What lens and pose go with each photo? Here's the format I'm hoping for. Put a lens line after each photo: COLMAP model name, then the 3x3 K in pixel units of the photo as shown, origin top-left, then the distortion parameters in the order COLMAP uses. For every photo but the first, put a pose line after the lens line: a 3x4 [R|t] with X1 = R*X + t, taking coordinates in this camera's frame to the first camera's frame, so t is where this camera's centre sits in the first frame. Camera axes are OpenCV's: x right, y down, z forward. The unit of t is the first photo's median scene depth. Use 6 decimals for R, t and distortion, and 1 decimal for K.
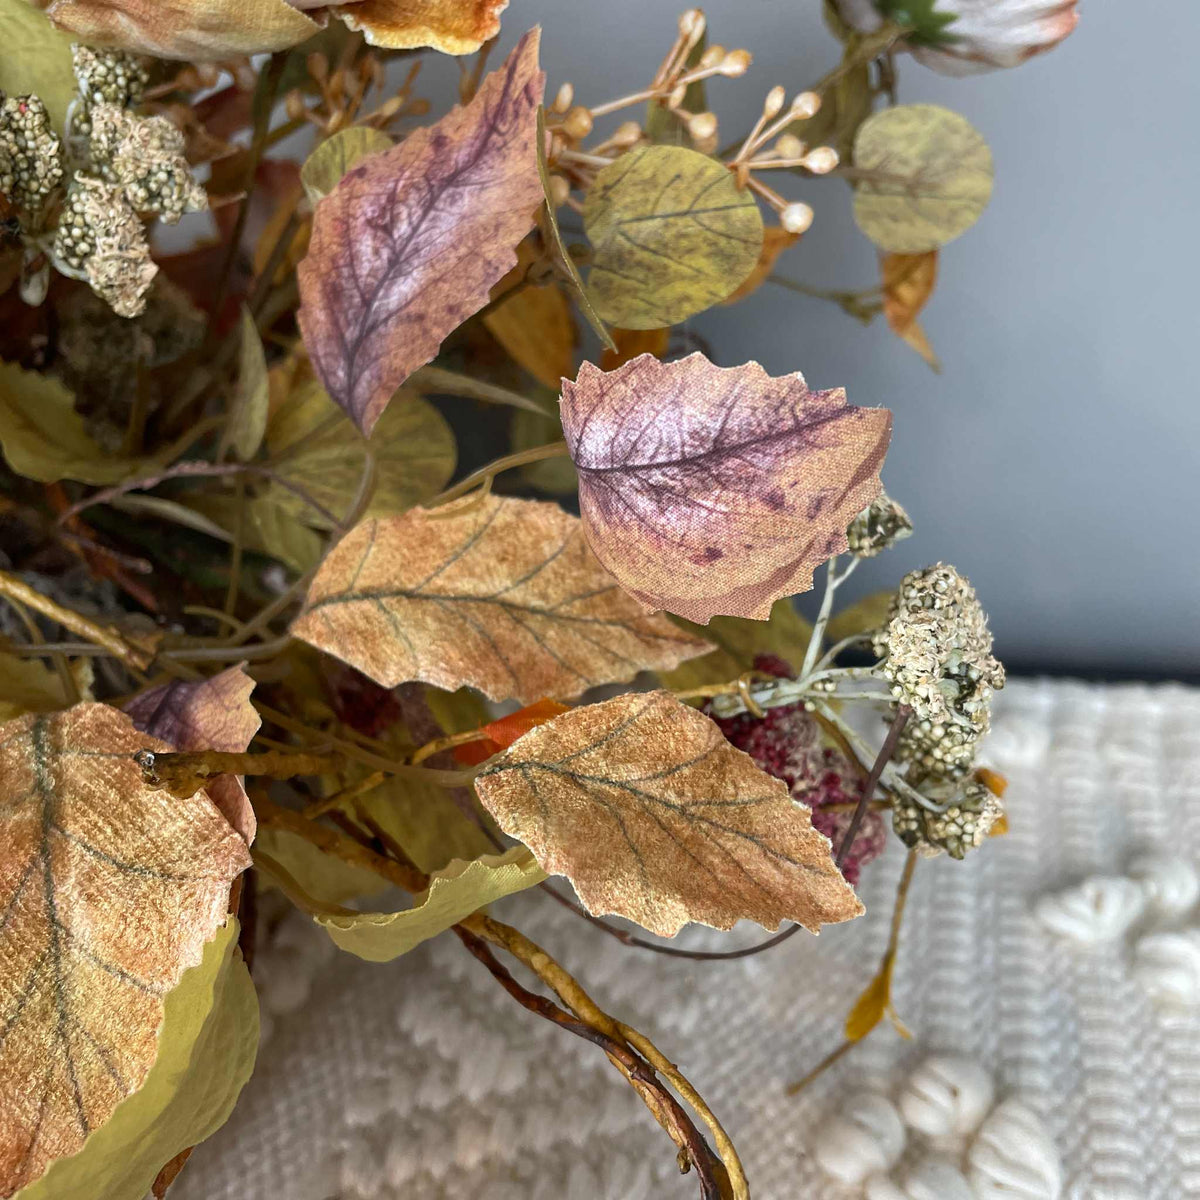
lens RADIAL K [[1231.0, 0, 593.0], [0, 1231.0, 604.3], [0, 0, 1]] dist [0.074236, -0.126841]
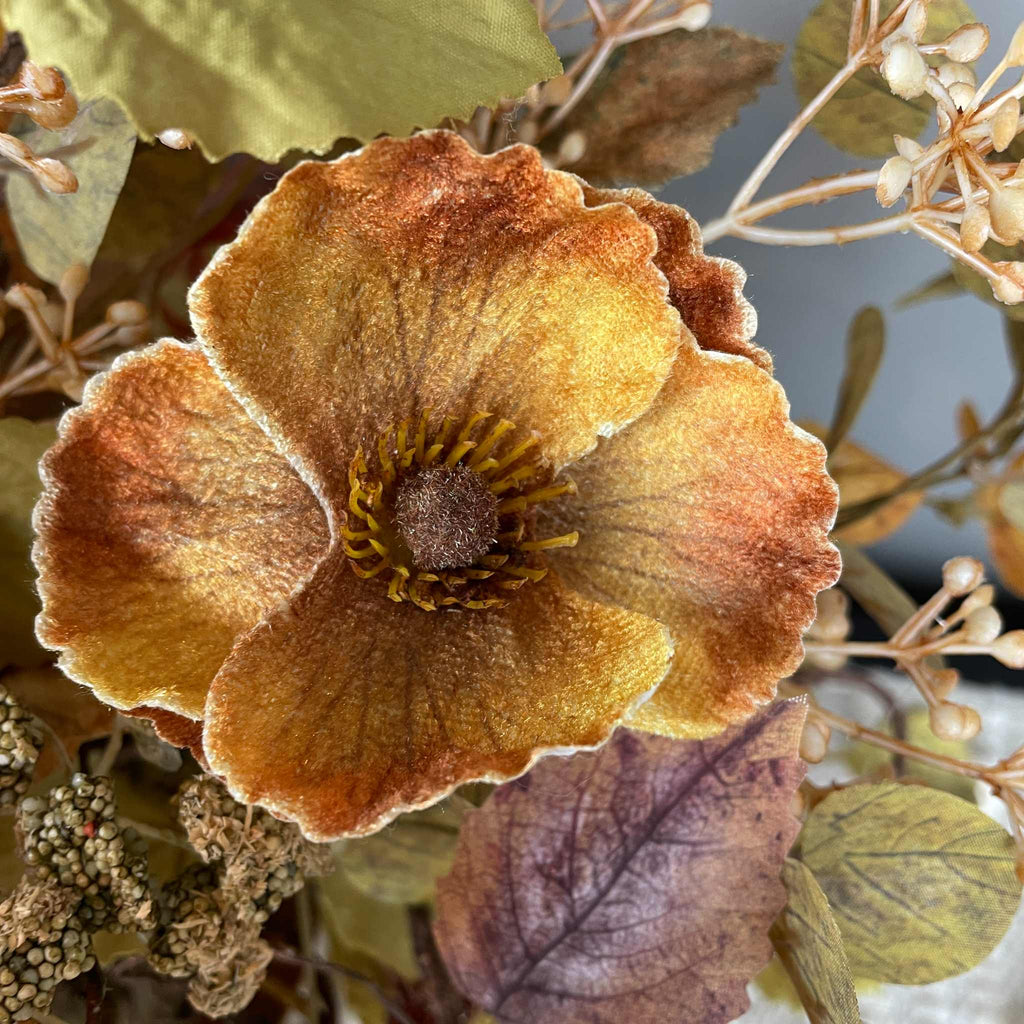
lens RADIAL K [[1109.5, 0, 505.9], [0, 1109.5, 511.7], [0, 0, 1]] dist [0.072991, -0.153861]
pose [[0.996092, 0.019785, 0.086078, -0.268156], [-0.049022, 0.934537, 0.352474, -0.768522], [-0.073469, -0.355316, 0.931854, 0.432756]]
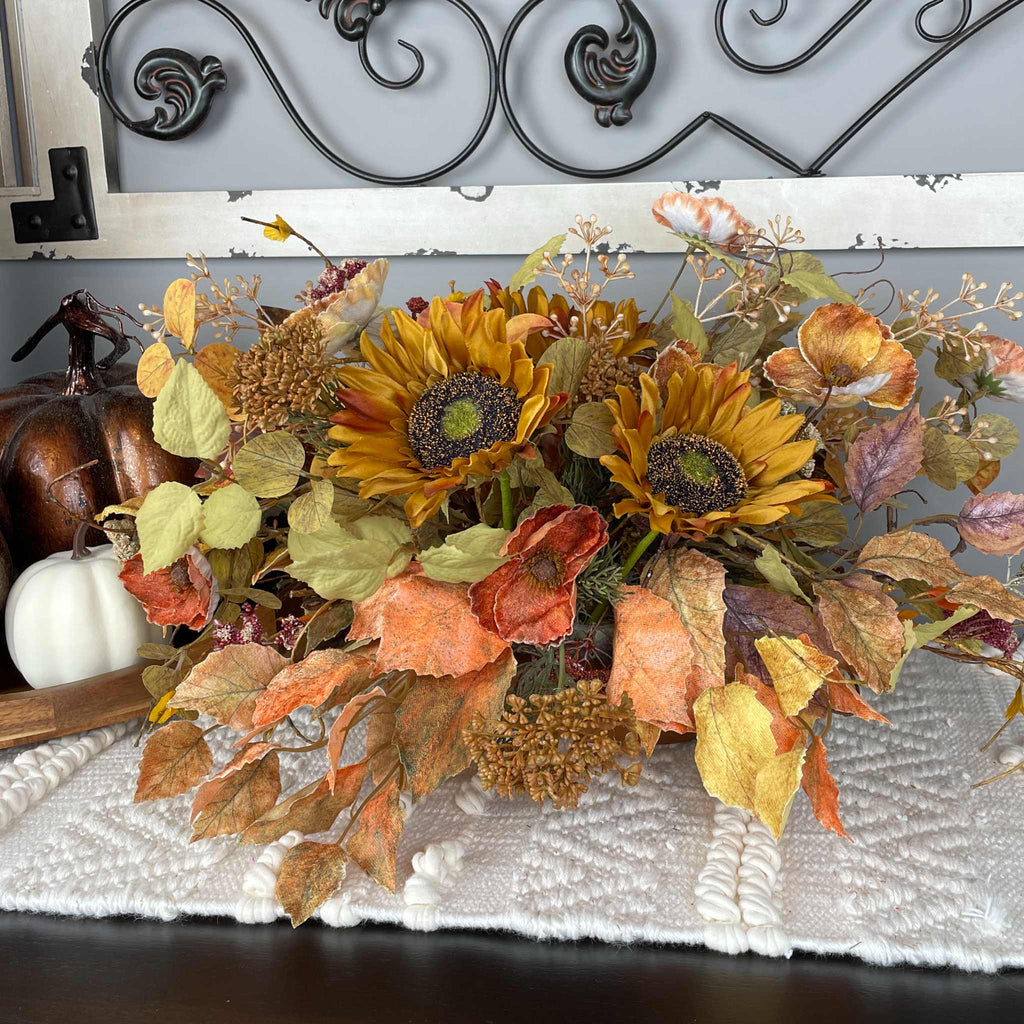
lens RADIAL K [[1200.1, 0, 592.6], [0, 1200.1, 422.6], [0, 0, 1]] dist [0.136669, -0.344168]
pose [[0.992199, 0.035756, 0.119427, -1.375713], [-0.003877, 0.966372, -0.257118, 0.492579], [-0.124604, 0.254649, 0.958972, -2.211766]]
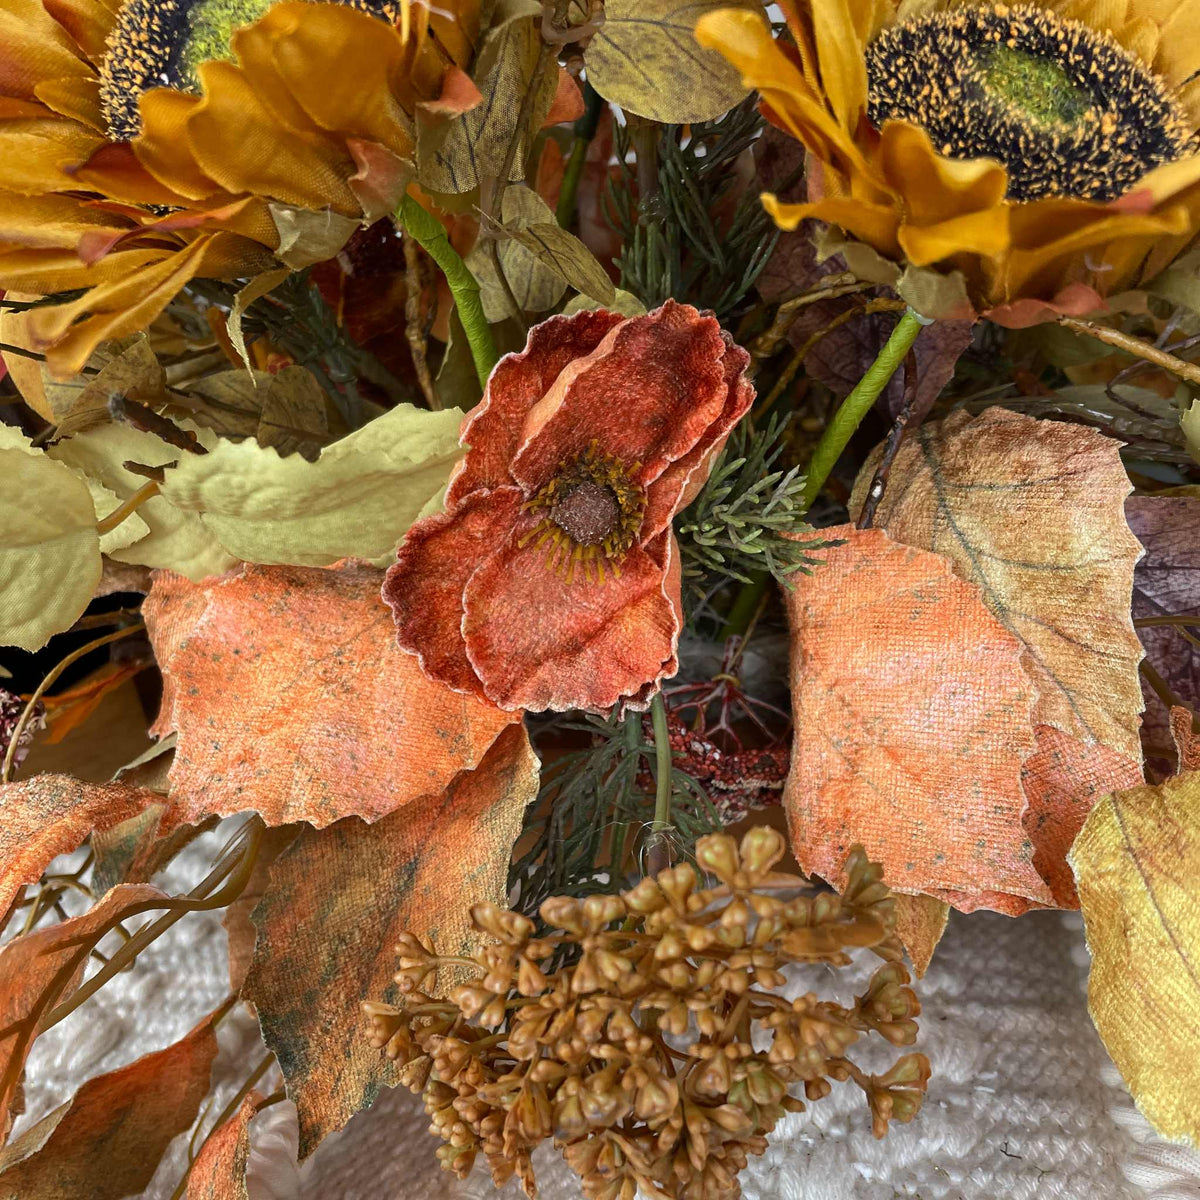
lens RADIAL K [[1234.4, 0, 598.9], [0, 1234.4, 699.9], [0, 0, 1]] dist [0.085352, -0.152582]
pose [[0.995959, -0.089515, 0.007218, -1.117894], [0.089761, 0.994780, -0.048535, 0.291234], [-0.002835, 0.048987, 0.998795, -0.208148]]
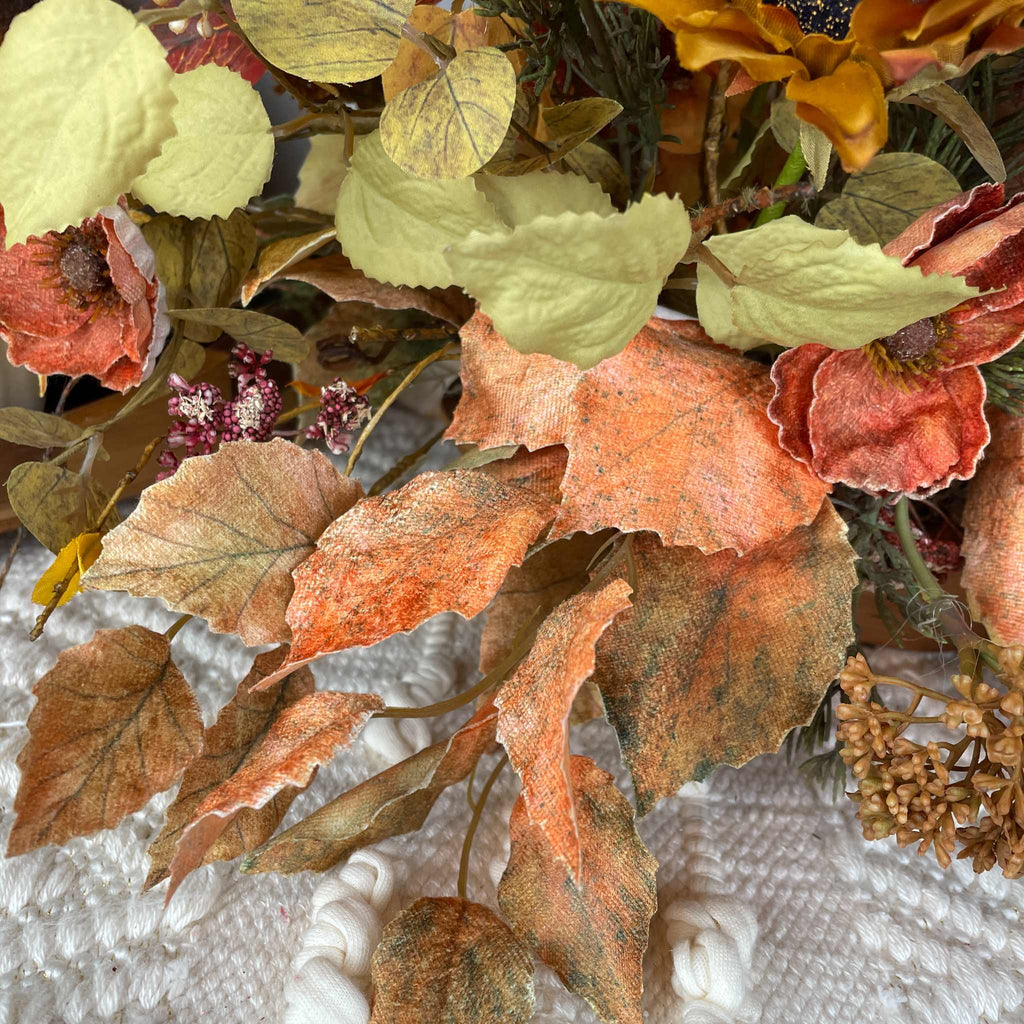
lens RADIAL K [[1052.3, 0, 519.9], [0, 1052.3, 521.0], [0, 0, 1]] dist [0.088573, -0.171996]
pose [[0.964103, 0.071402, 0.255749, -1.888948], [-0.078123, 0.996812, 0.016203, 0.290545], [-0.253777, -0.035601, 0.966607, -0.148299]]
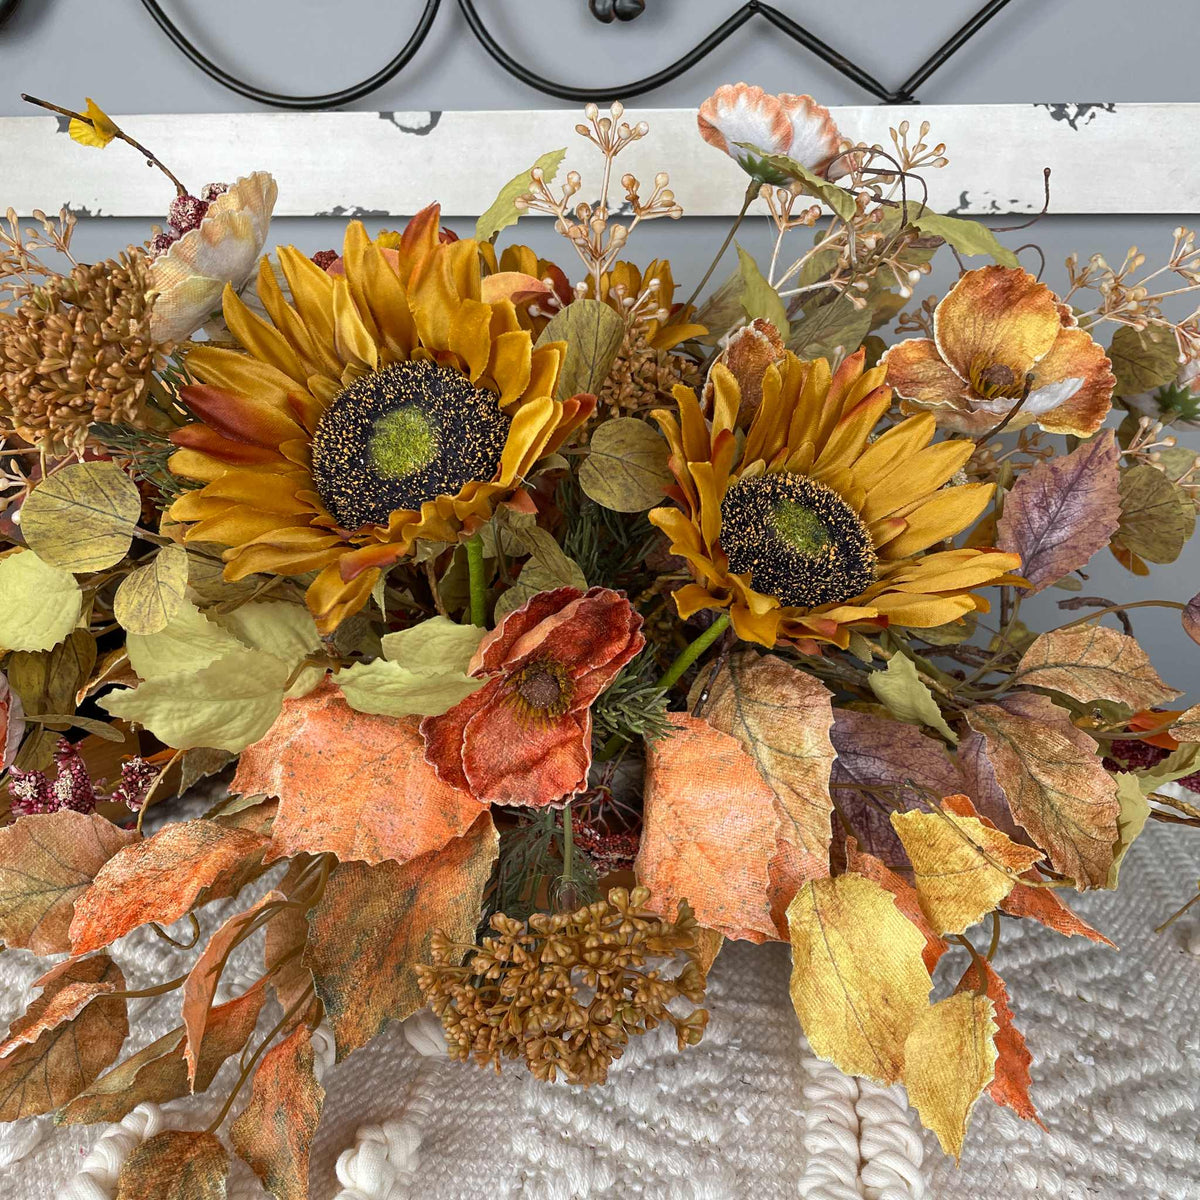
lens RADIAL K [[1221.1, 0, 608.1], [0, 1221.1, 661.4], [0, 0, 1]] dist [0.103518, -0.194243]
pose [[0.983321, 0.016659, 0.181114, -1.368005], [0.002699, 0.994351, -0.106111, 0.217455], [-0.181859, 0.104830, 0.977721, -1.048891]]
